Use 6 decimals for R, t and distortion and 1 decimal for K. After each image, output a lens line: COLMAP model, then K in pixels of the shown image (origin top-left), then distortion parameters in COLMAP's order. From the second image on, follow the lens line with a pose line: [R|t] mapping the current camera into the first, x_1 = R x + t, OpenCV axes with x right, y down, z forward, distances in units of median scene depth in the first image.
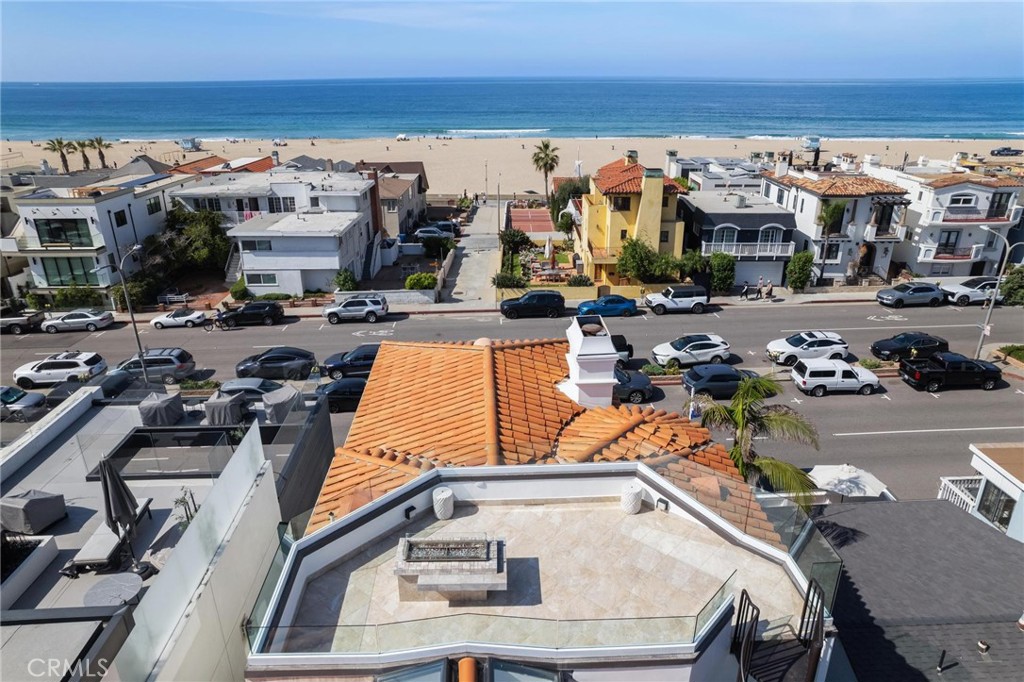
lens RADIAL K [[653.4, 0, 514.3], [0, 653.4, 344.4], [0, 0, 1]] dist [-0.035351, 0.013417]
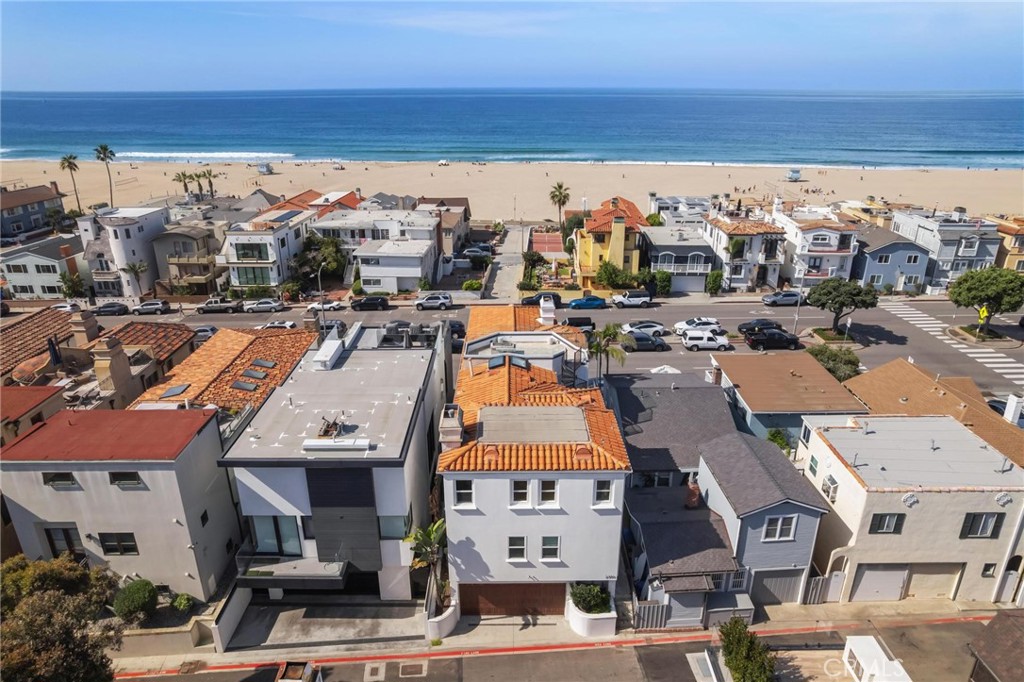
lens RADIAL K [[653.4, 0, 507.0], [0, 653.4, 344.9], [0, 0, 1]] dist [-0.035351, 0.013417]
pose [[0.998503, 0.019717, -0.051017, 0.025603], [-0.020347, 0.999723, -0.011850, 0.064371], [0.050769, 0.012871, 0.998627, -0.574896]]
